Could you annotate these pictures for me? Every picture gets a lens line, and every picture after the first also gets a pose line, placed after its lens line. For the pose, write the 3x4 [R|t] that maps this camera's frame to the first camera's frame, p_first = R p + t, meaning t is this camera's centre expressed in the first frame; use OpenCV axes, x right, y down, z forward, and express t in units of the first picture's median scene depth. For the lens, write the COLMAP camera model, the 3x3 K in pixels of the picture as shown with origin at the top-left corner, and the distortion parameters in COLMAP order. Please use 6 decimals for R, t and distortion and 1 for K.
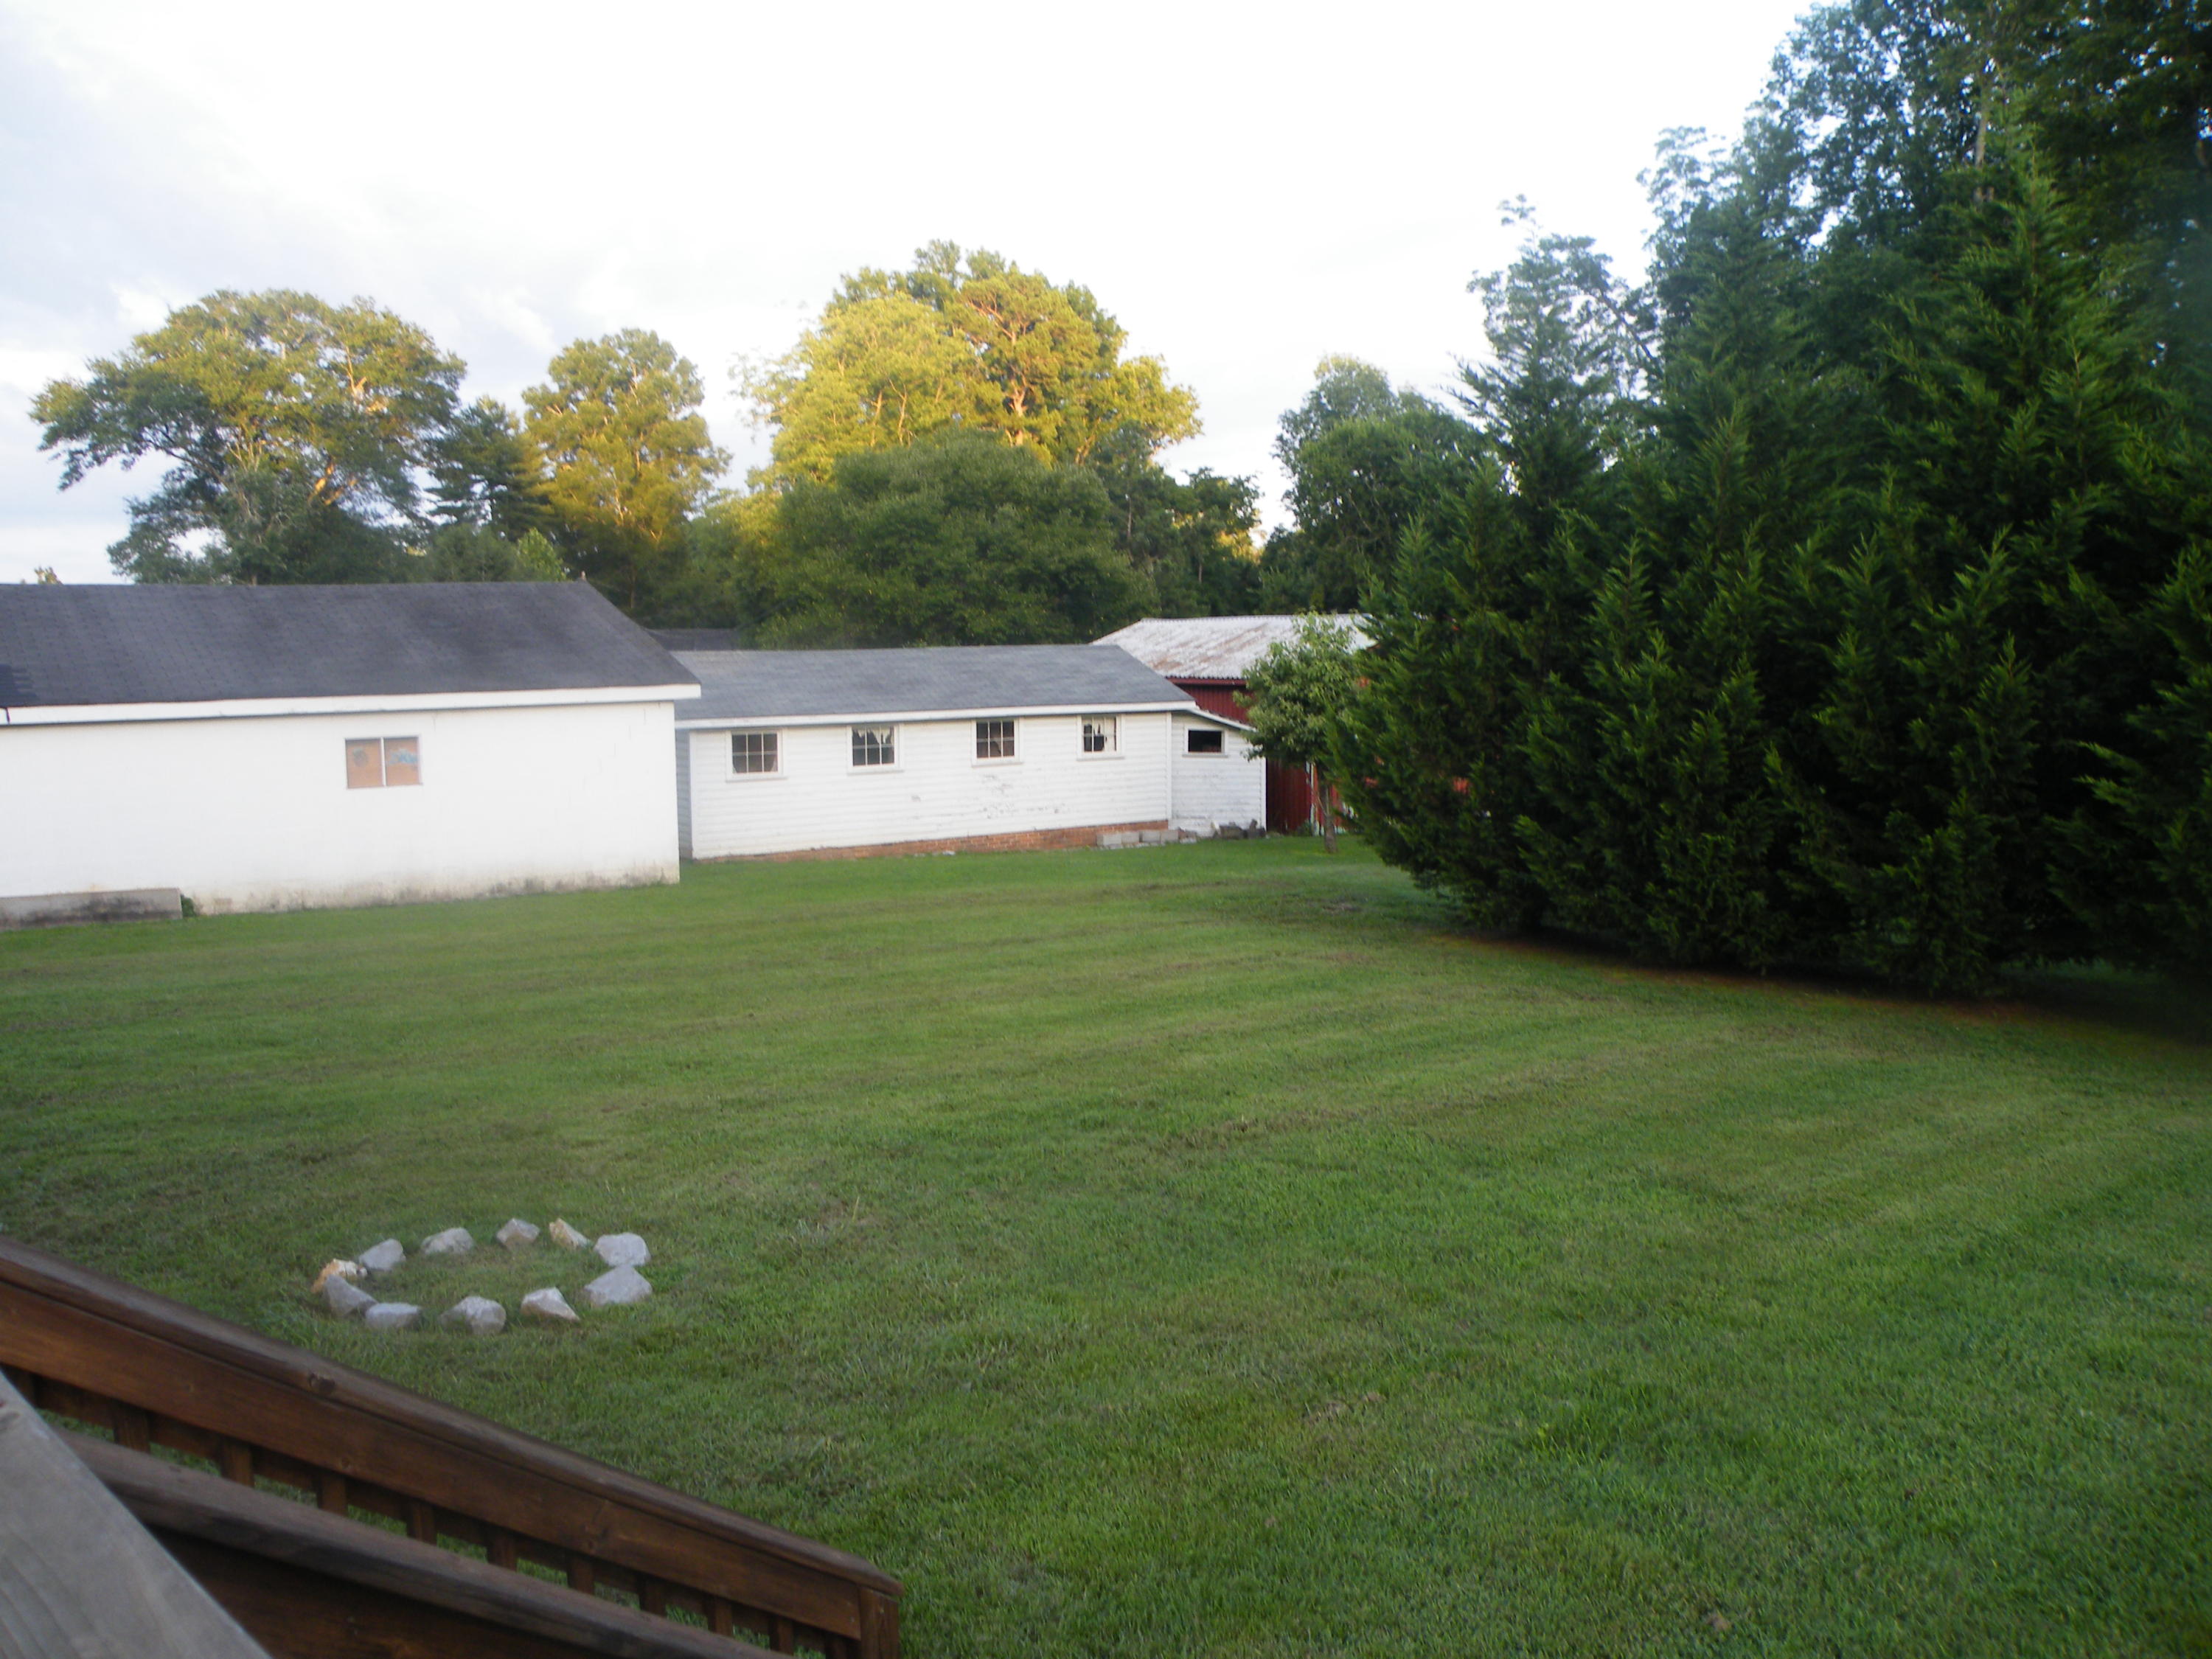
lens RADIAL K [[1760.4, 0, 1120.1], [0, 1760.4, 837.1], [0, 0, 1]] dist [-0.168721, 0.152274]
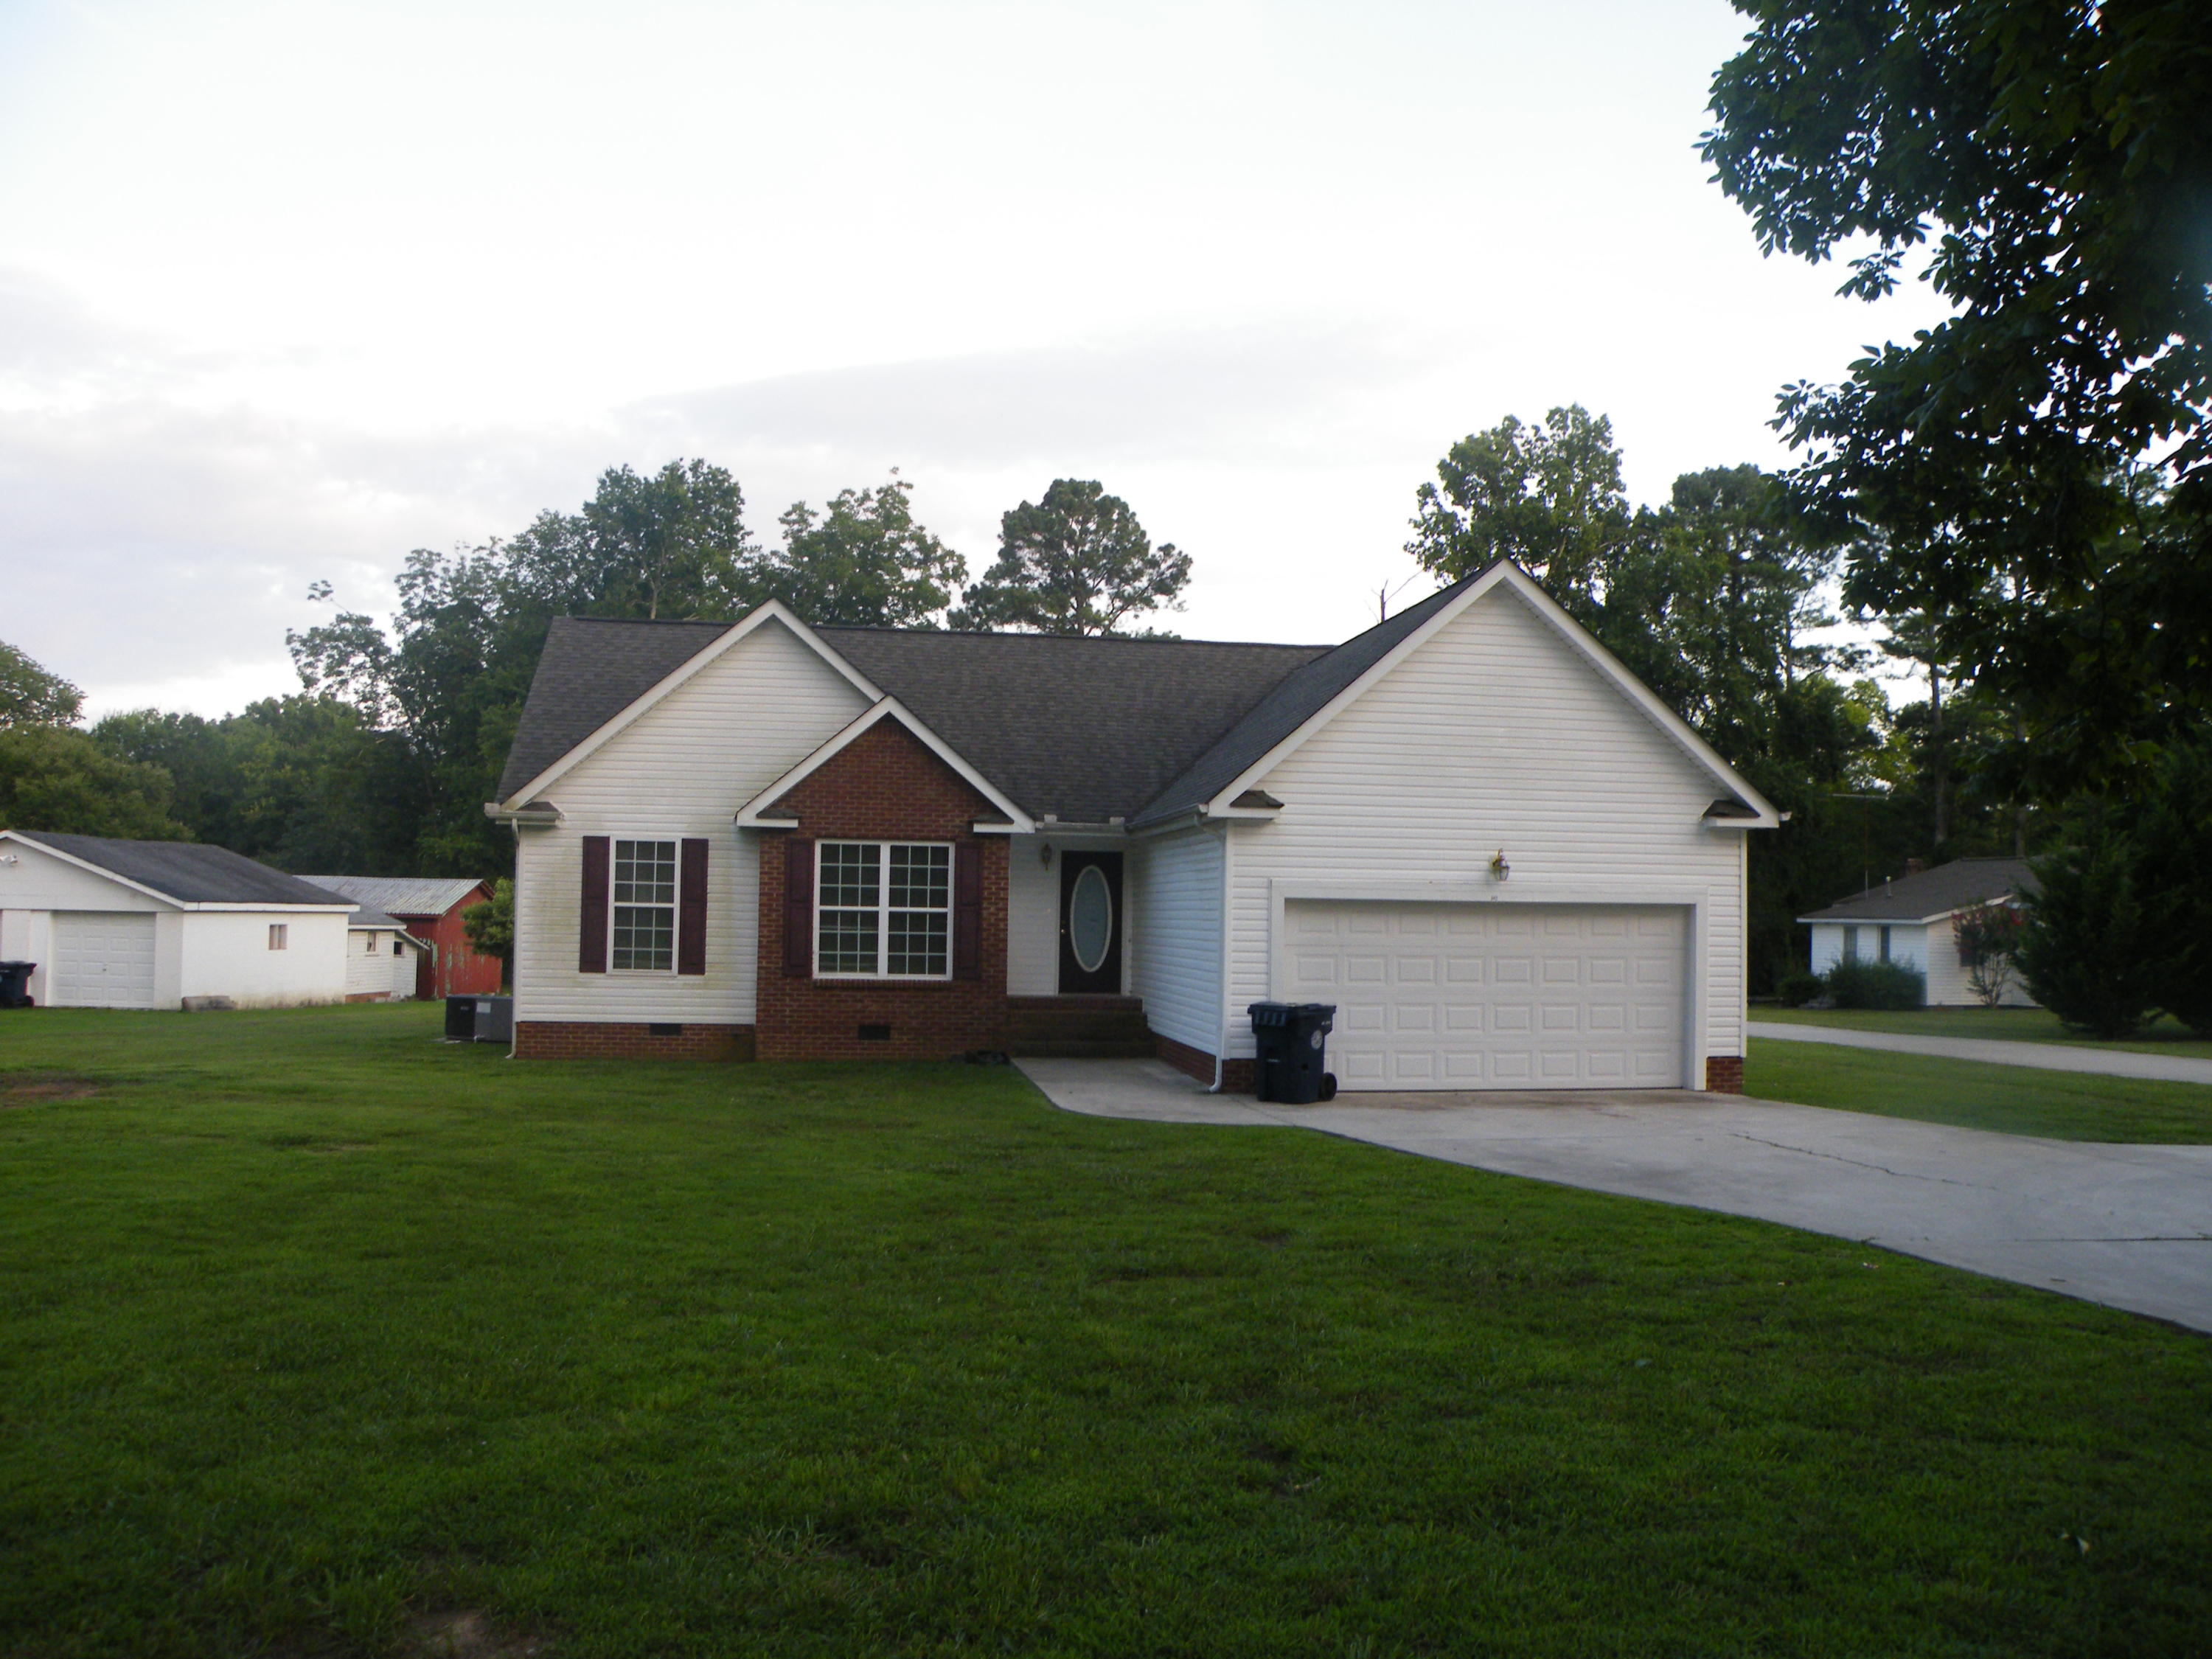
lens RADIAL K [[1760.4, 0, 1120.1], [0, 1760.4, 837.1], [0, 0, 1]] dist [-0.168721, 0.152274]
pose [[0.603672, 0.054511, 0.795367, -0.474951], [0.071221, 0.989983, -0.121905, 0.051068], [-0.794045, 0.130237, 0.593743, -0.324497]]
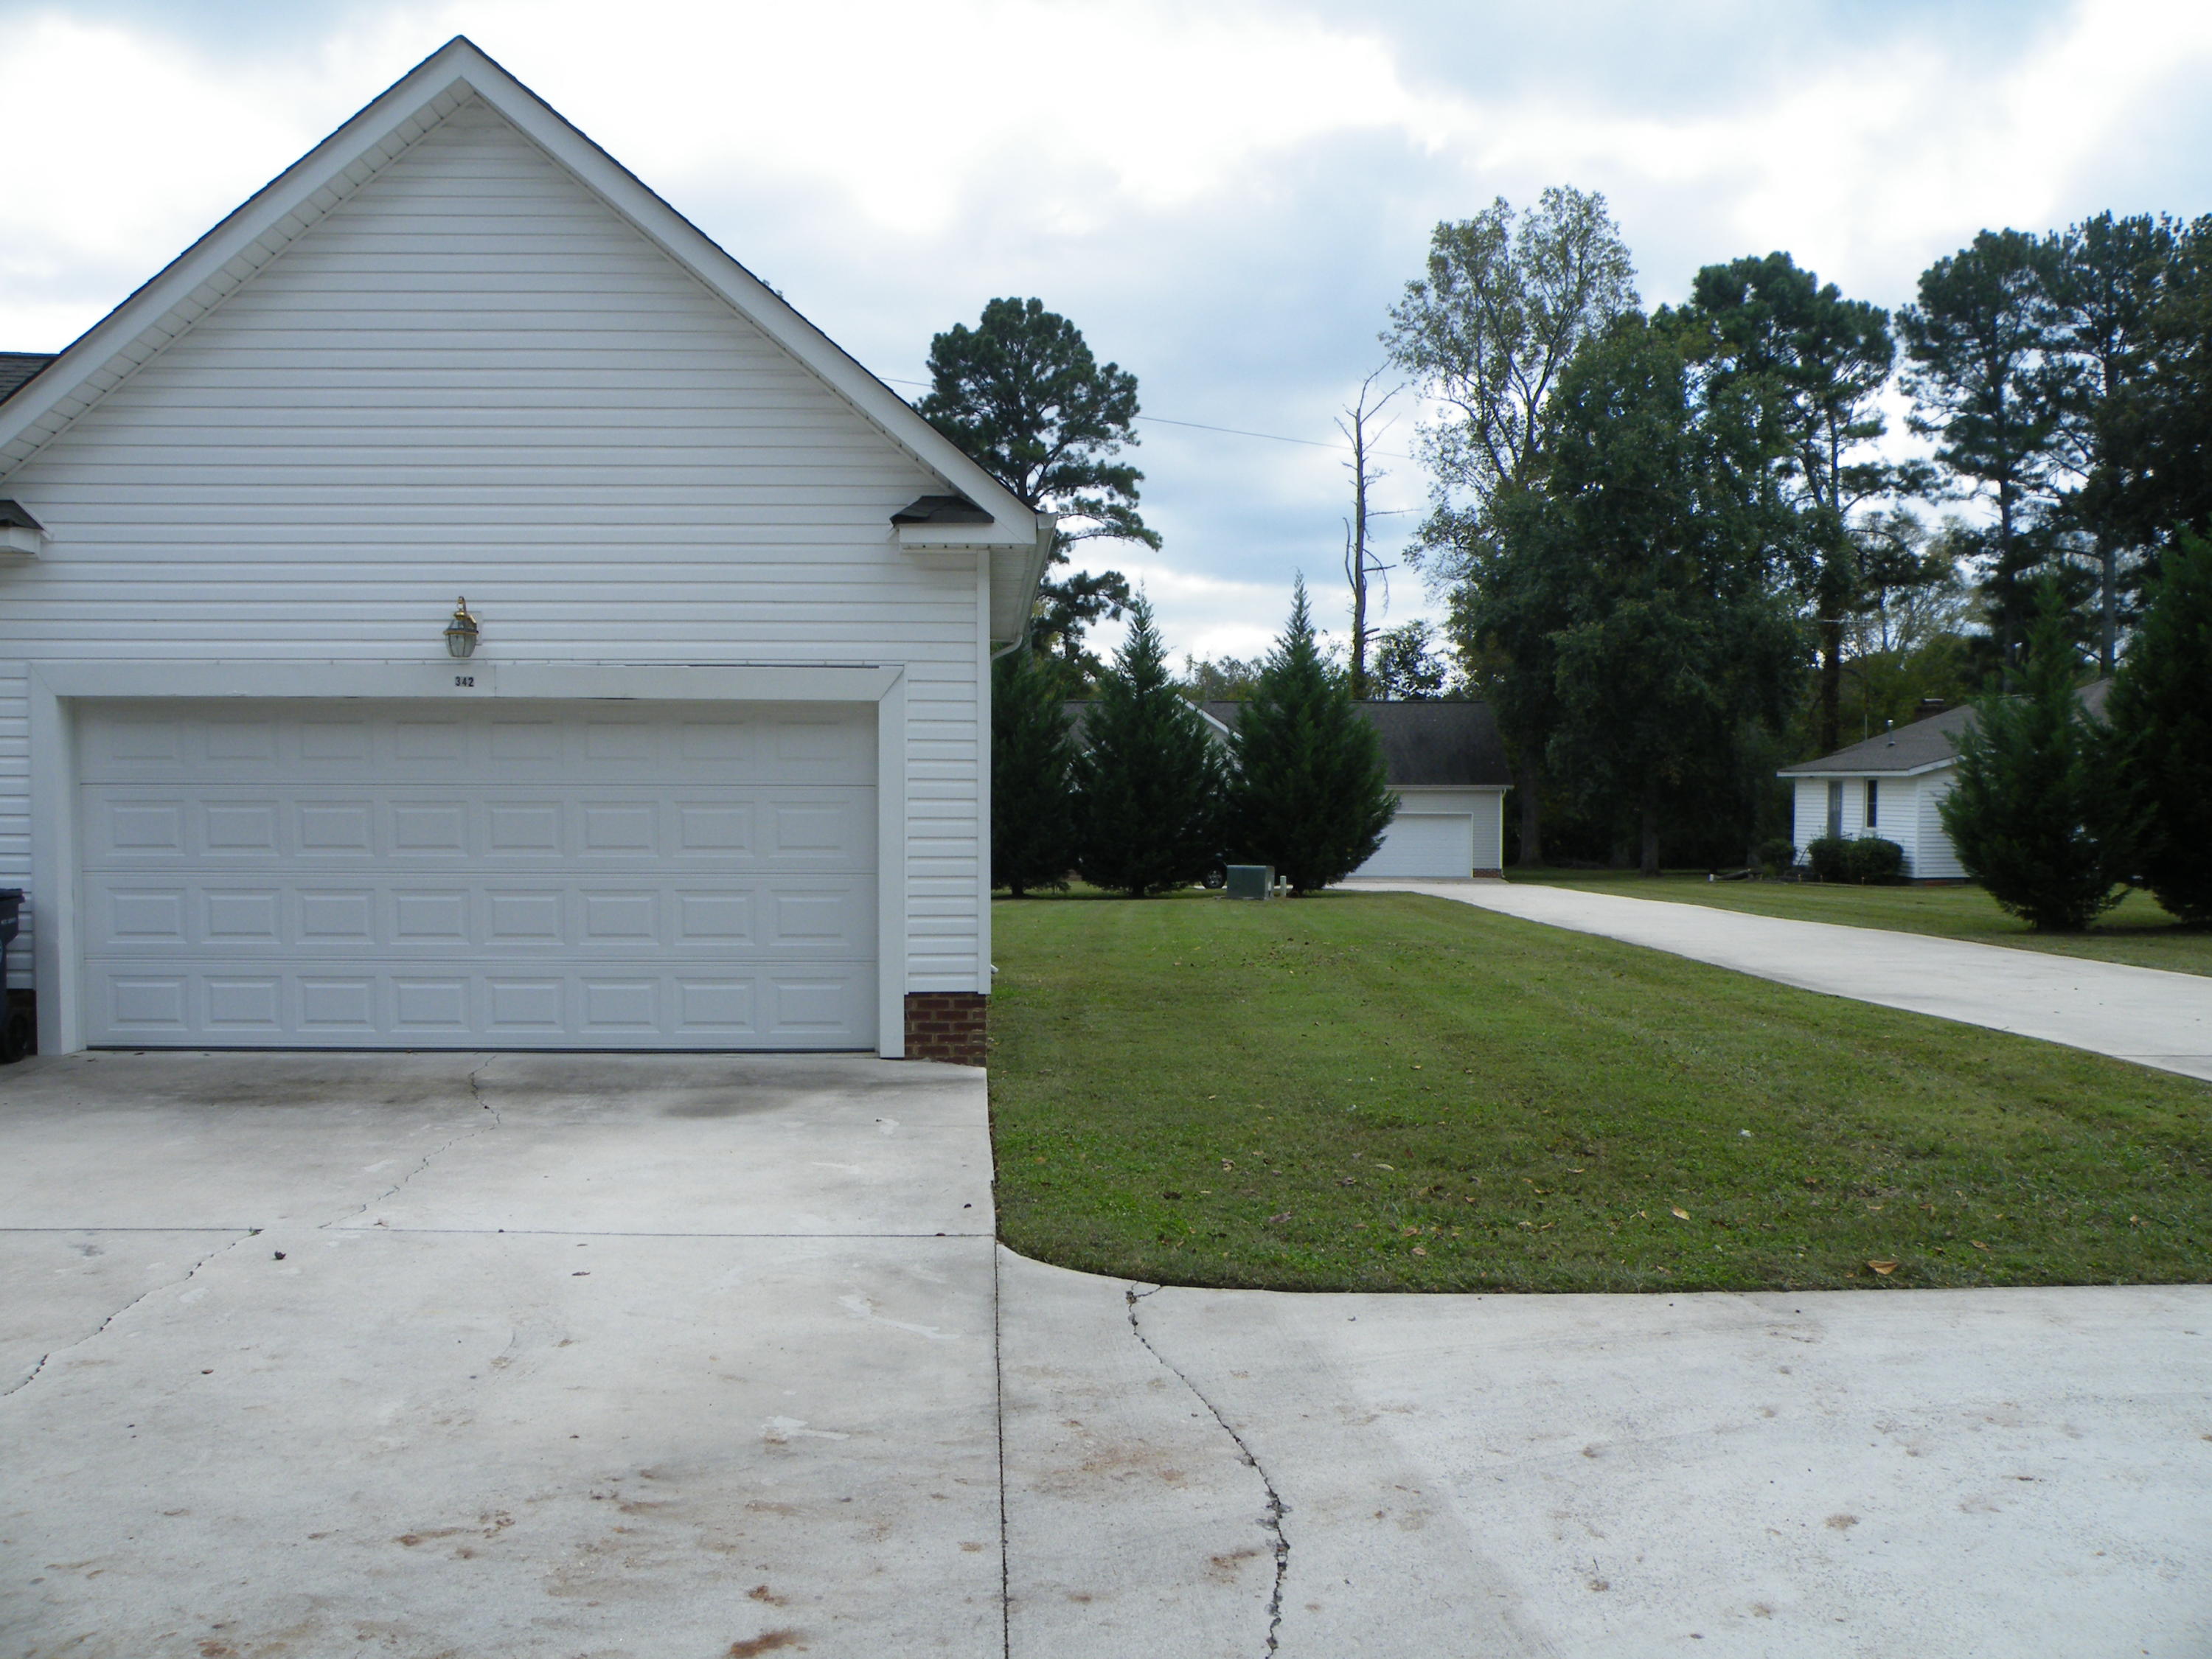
lens RADIAL K [[1722.3, 0, 1084.2], [0, 1722.3, 866.7], [0, 0, 1]] dist [-0.120354, 0.059782]
pose [[0.678360, -0.022204, 0.734395, -0.259122], [0.073237, 0.996609, -0.037517, 0.055532], [-0.731071, 0.079234, 0.677685, -0.341518]]
